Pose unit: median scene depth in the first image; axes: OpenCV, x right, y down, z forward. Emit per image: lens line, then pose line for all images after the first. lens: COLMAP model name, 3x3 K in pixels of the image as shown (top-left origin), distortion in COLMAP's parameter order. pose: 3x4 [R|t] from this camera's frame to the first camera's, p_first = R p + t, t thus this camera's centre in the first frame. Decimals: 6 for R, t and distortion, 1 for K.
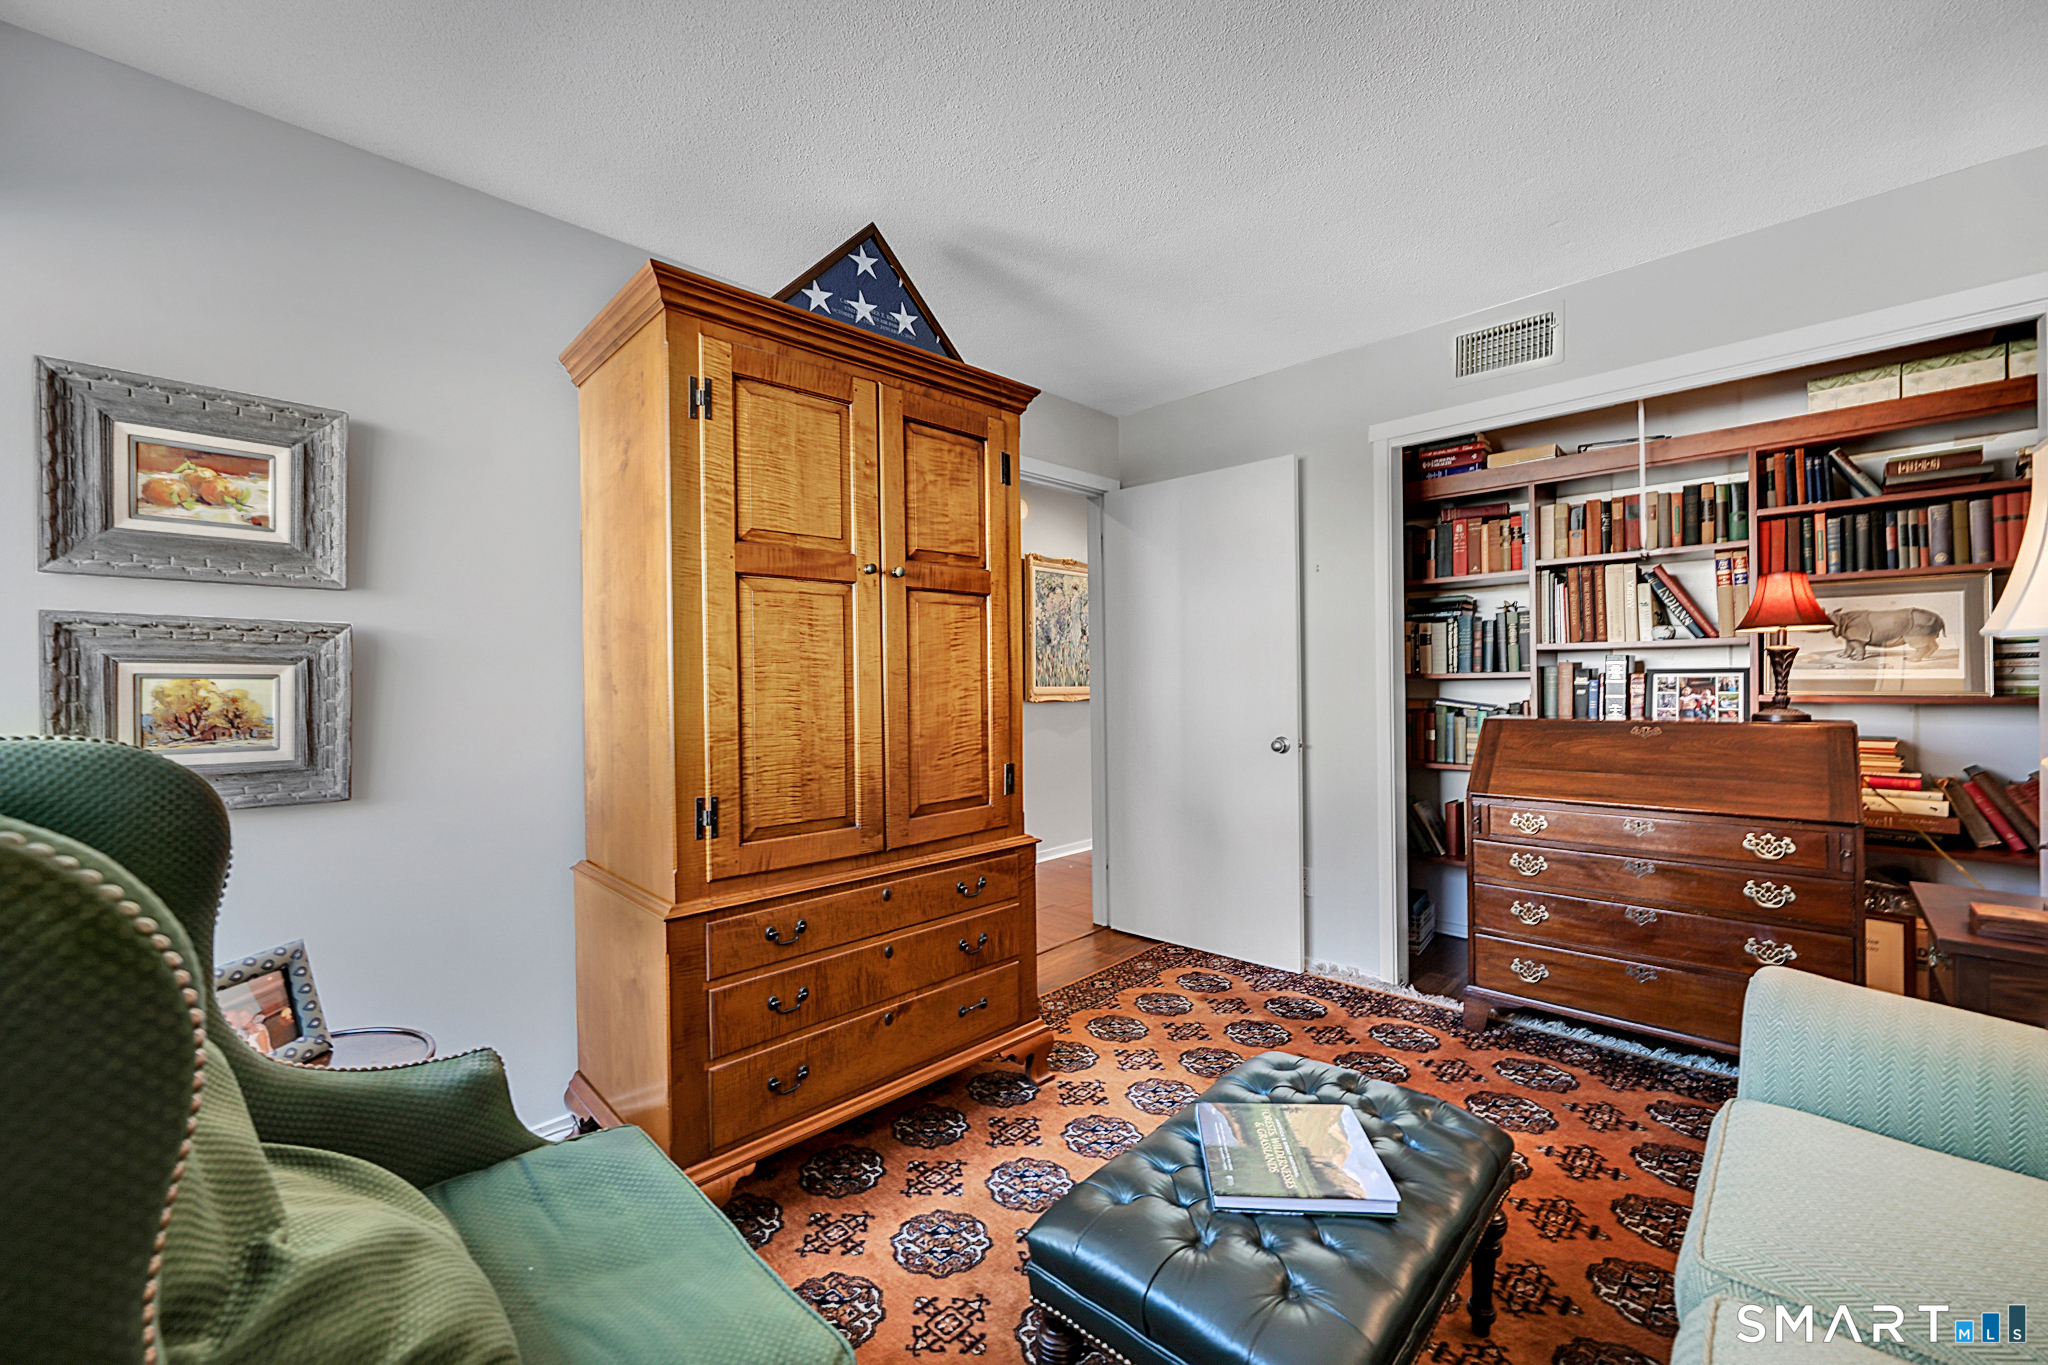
lens RADIAL K [[820.3, 0, 1024.3], [0, 820.3, 681.2], [0, 0, 1]] dist [0.000230, 0.000507]
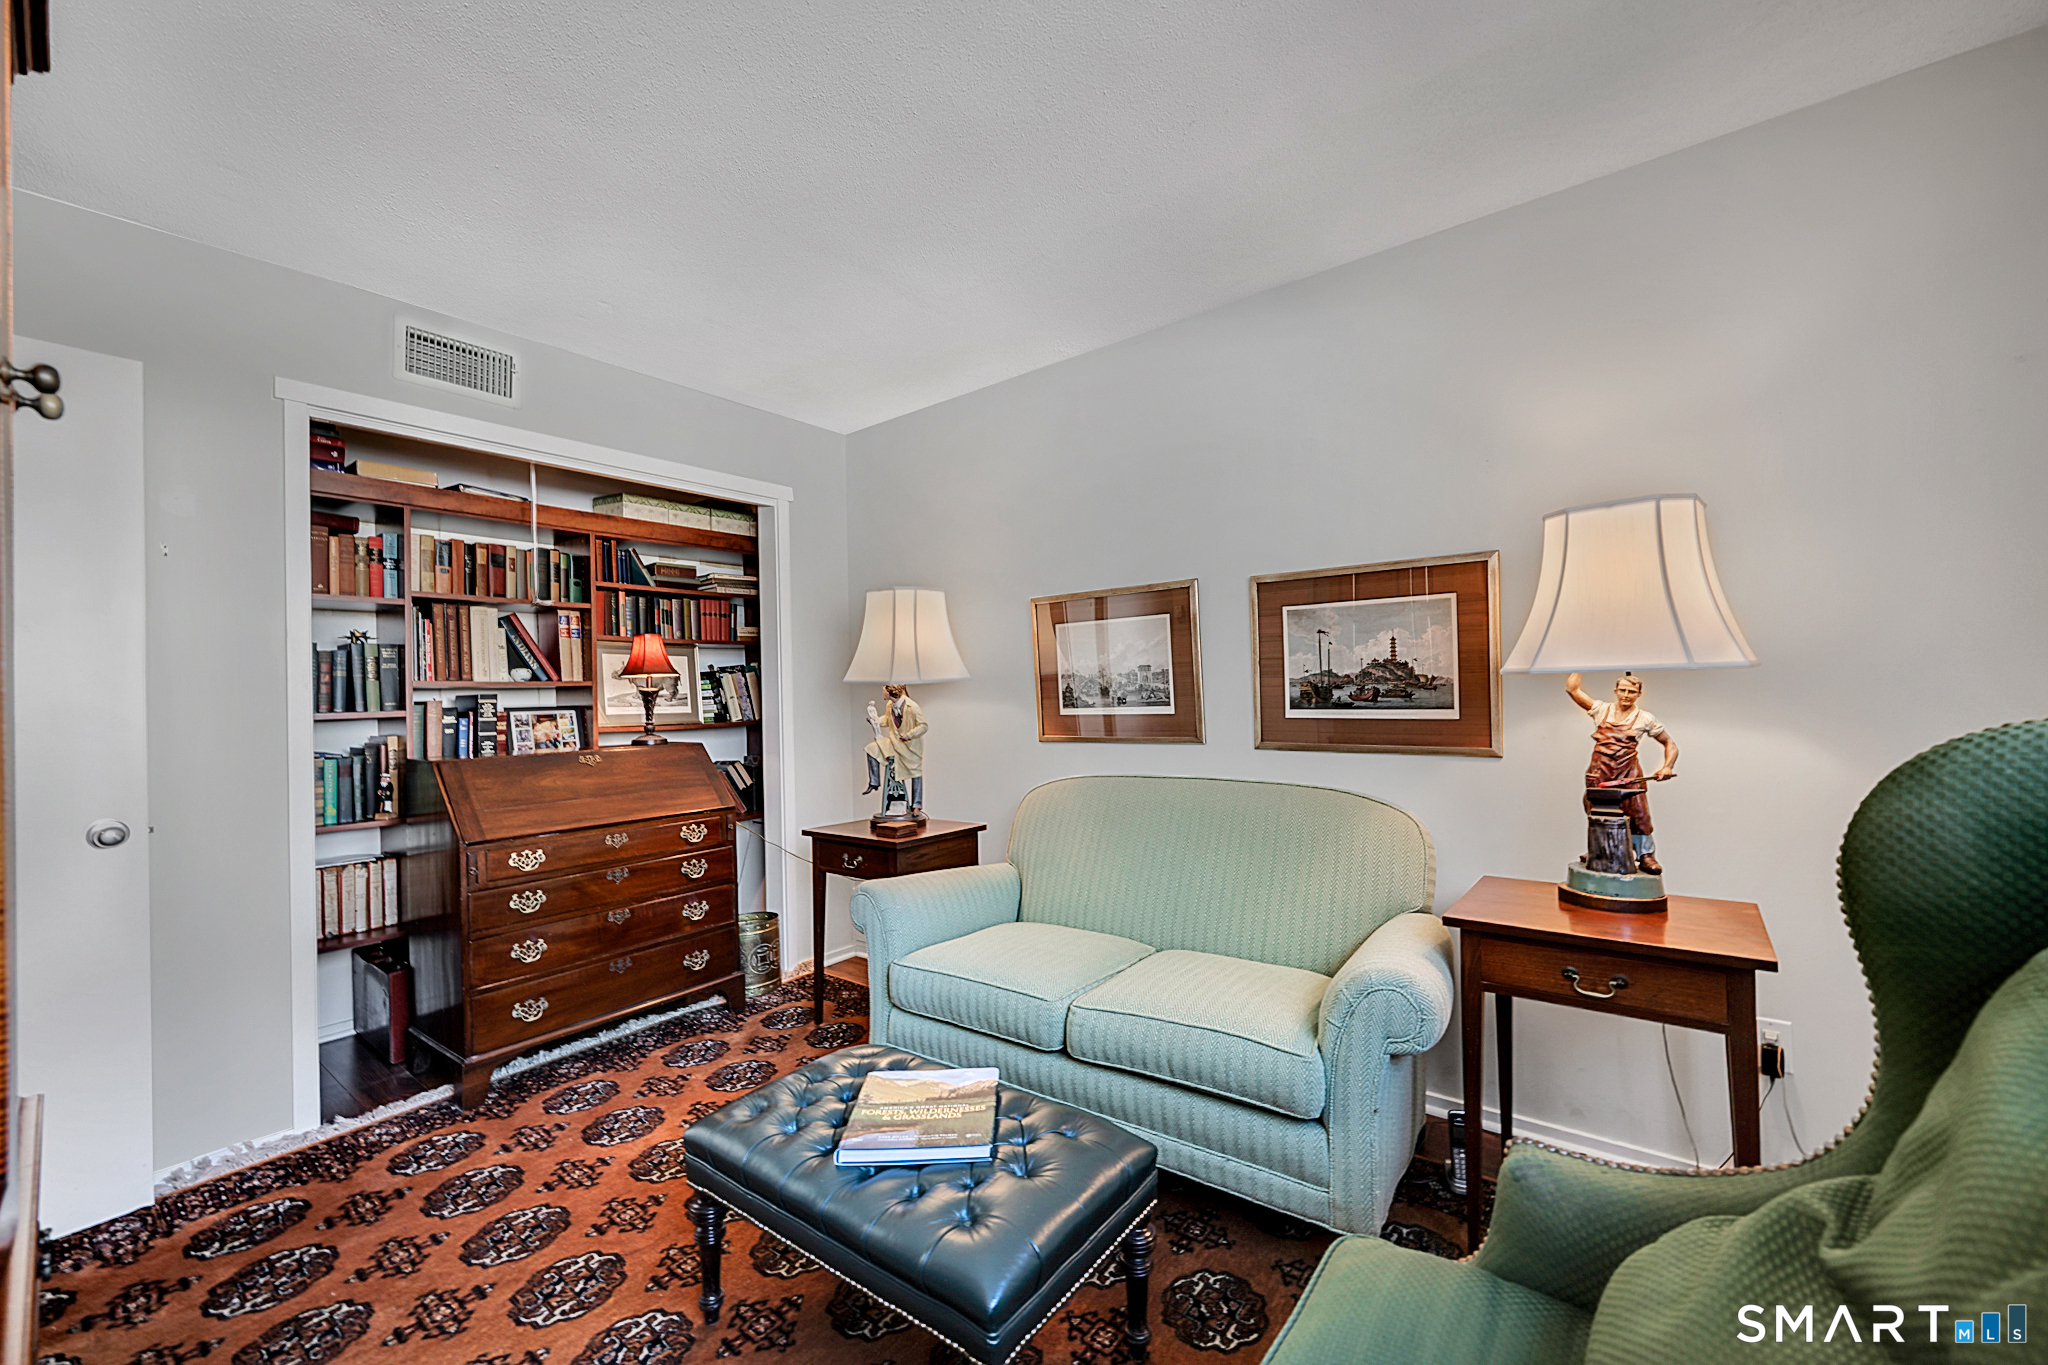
lens RADIAL K [[820.3, 0, 1026.2], [0, 820.3, 684.5], [0, 0, 1]] dist [0.000230, 0.000507]
pose [[-0.116786, 0.032505, 0.992625, -0.376388], [0.029145, 0.999146, -0.029289, 0.006087], [-0.992729, 0.025509, -0.117634, 0.429589]]
